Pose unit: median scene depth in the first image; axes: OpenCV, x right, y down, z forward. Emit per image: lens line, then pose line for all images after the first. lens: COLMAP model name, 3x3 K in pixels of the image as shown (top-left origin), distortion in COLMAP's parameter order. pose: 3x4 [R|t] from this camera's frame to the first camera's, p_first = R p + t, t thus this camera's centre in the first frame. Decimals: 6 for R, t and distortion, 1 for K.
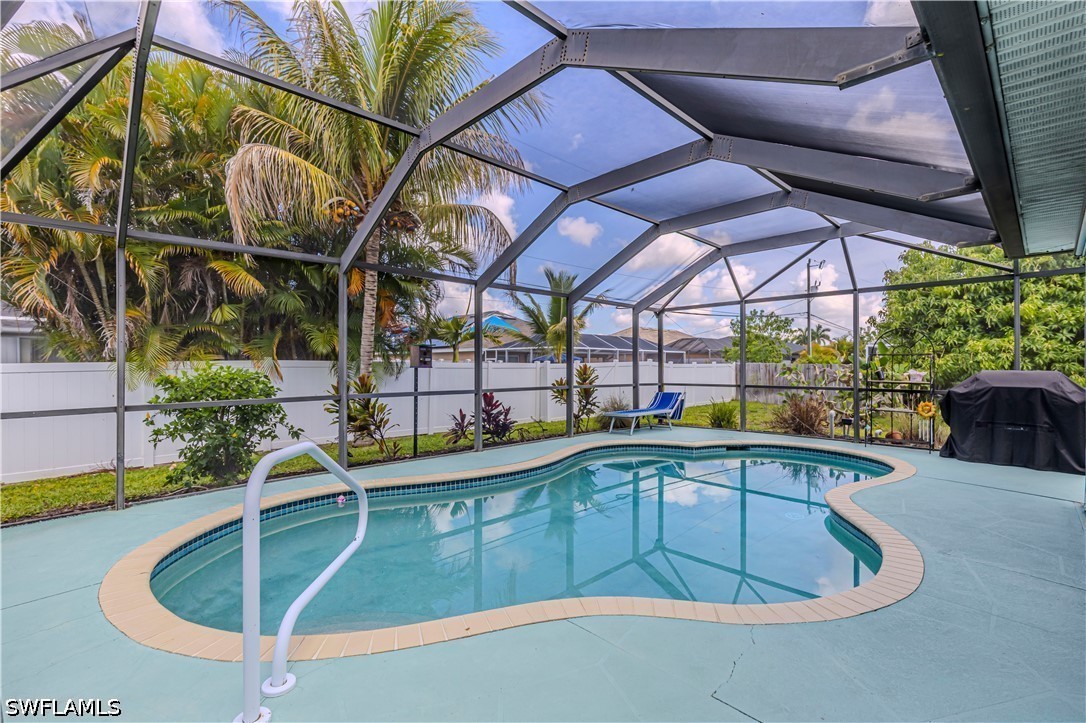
lens RADIAL K [[483.9, 0, 544.7], [0, 483.9, 363.3], [0, 0, 1]] dist [0.002977, 0.000804]
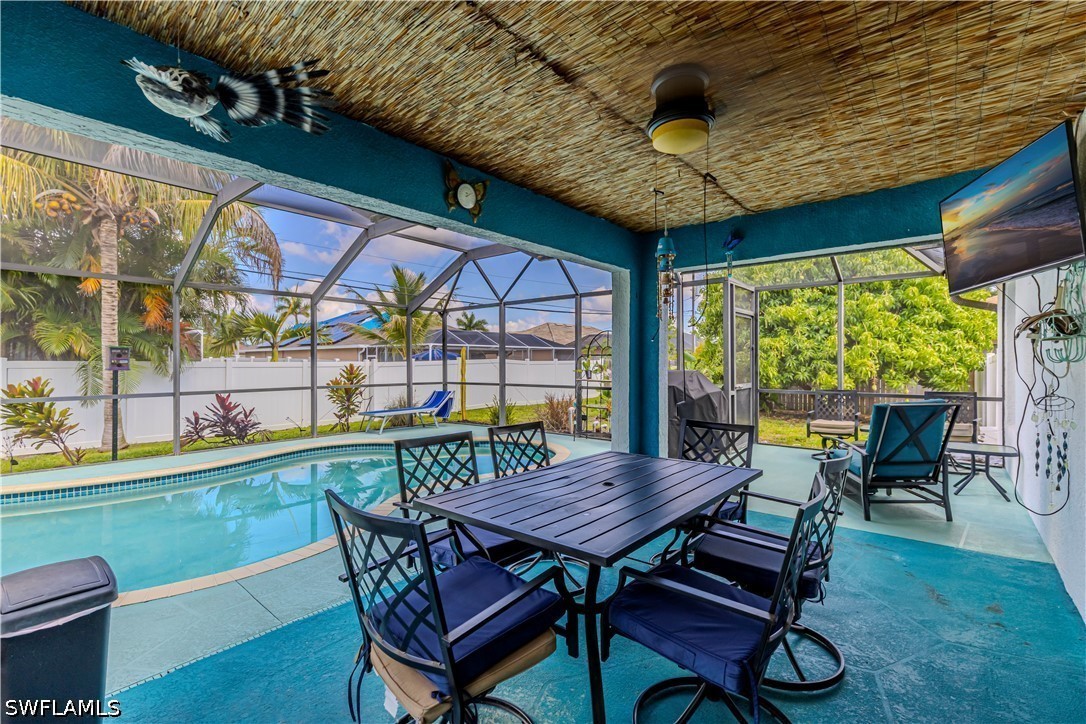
lens RADIAL K [[483.9, 0, 542.6], [0, 483.9, 362.0], [0, 0, 1]] dist [0.002977, 0.000804]
pose [[0.994379, -0.004297, 0.105793, 0.357812], [0.003646, 0.999973, 0.006349, -0.006927], [-0.105818, -0.005928, 0.994368, -0.041191]]
